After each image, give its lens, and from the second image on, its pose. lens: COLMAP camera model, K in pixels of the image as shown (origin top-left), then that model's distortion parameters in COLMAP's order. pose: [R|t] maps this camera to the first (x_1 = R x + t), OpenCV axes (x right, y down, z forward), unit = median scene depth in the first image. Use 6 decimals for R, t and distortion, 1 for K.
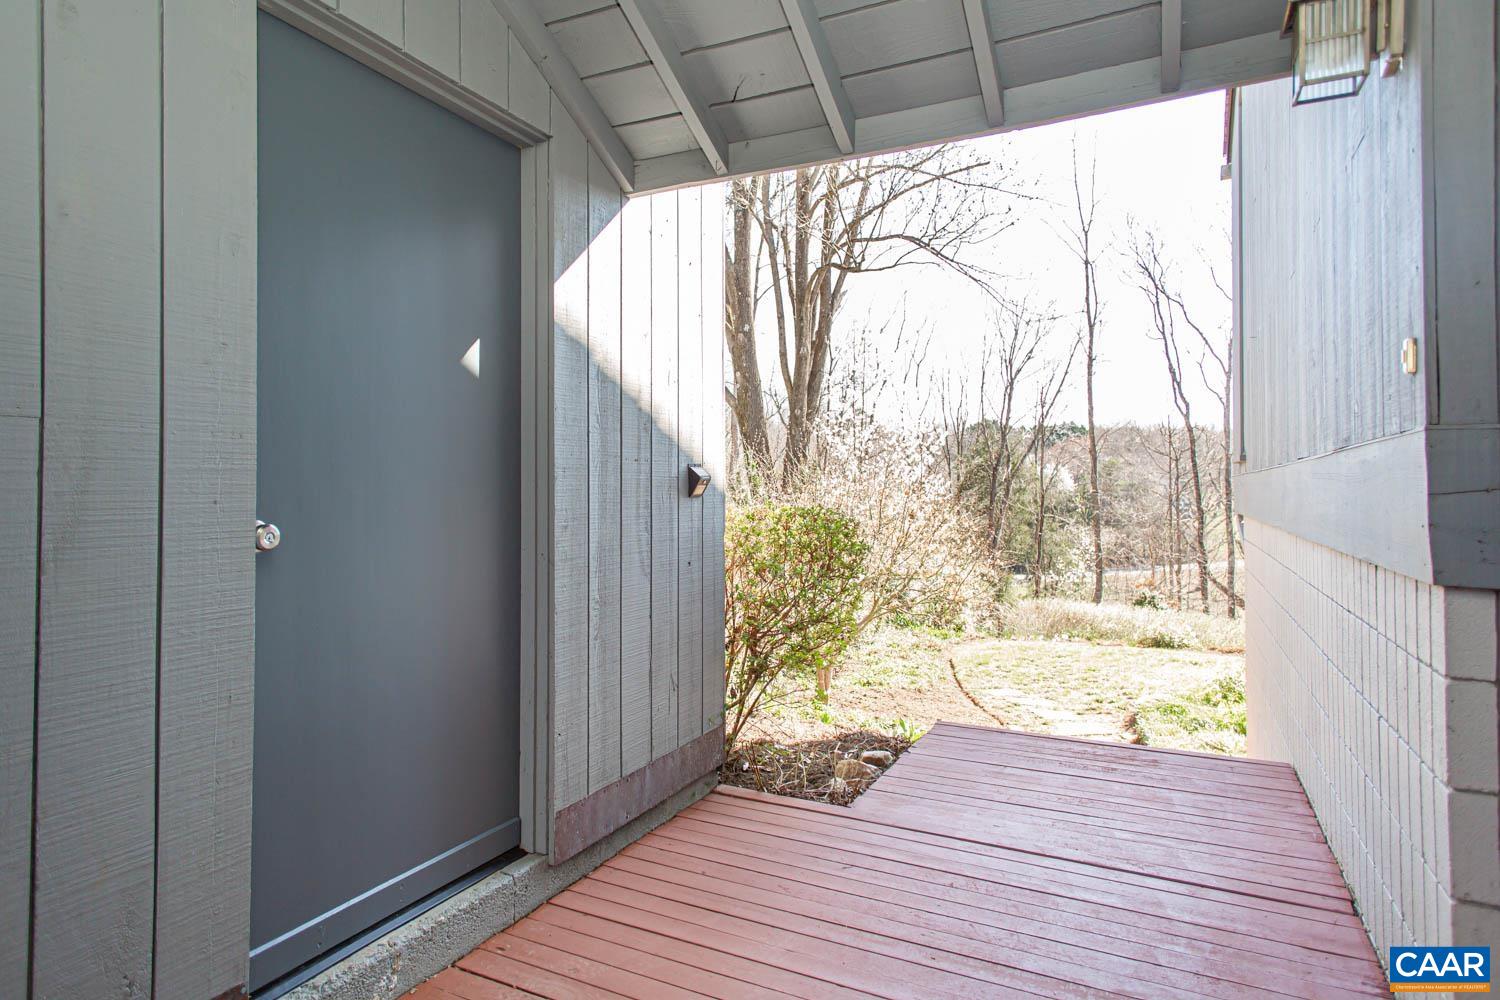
lens RADIAL K [[865.0, 0, 712.2], [0, 865.0, 483.8], [0, 0, 1]] dist [0.017187, 0.000525]
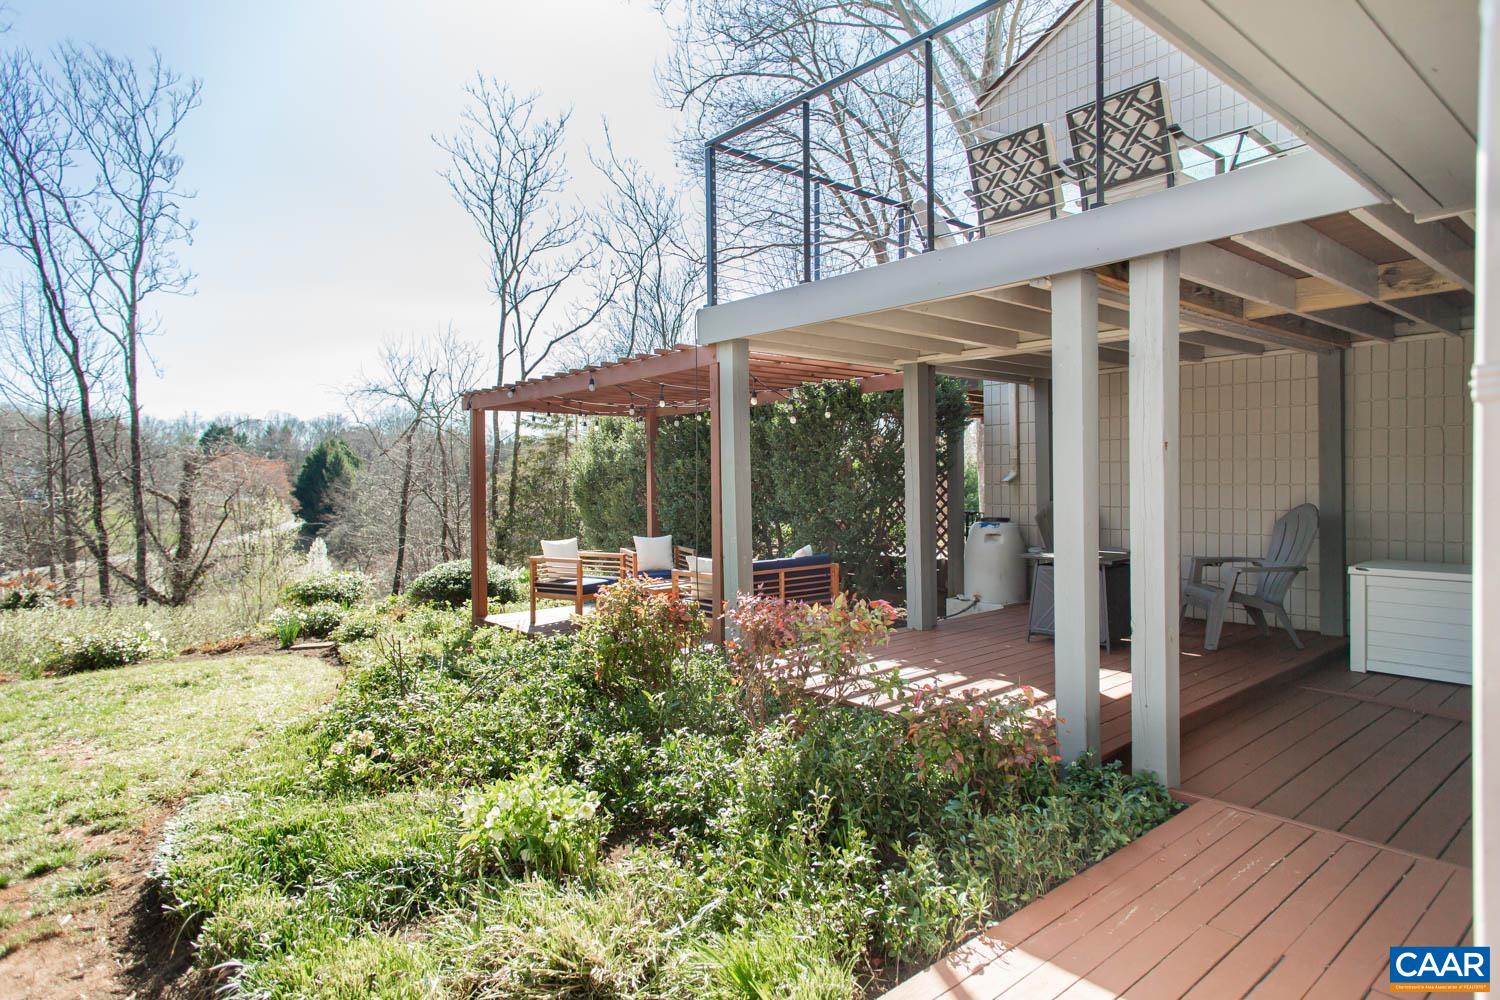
lens RADIAL K [[846.8, 0, 727.8], [0, 846.8, 497.0], [0, 0, 1]] dist [0.053334, -0.019264]
pose [[0.393345, -0.025838, 0.919028, 0.179362], [0.007256, 0.999661, 0.024999, 0.071650], [-0.919362, -0.003165, 0.393399, 0.431222]]
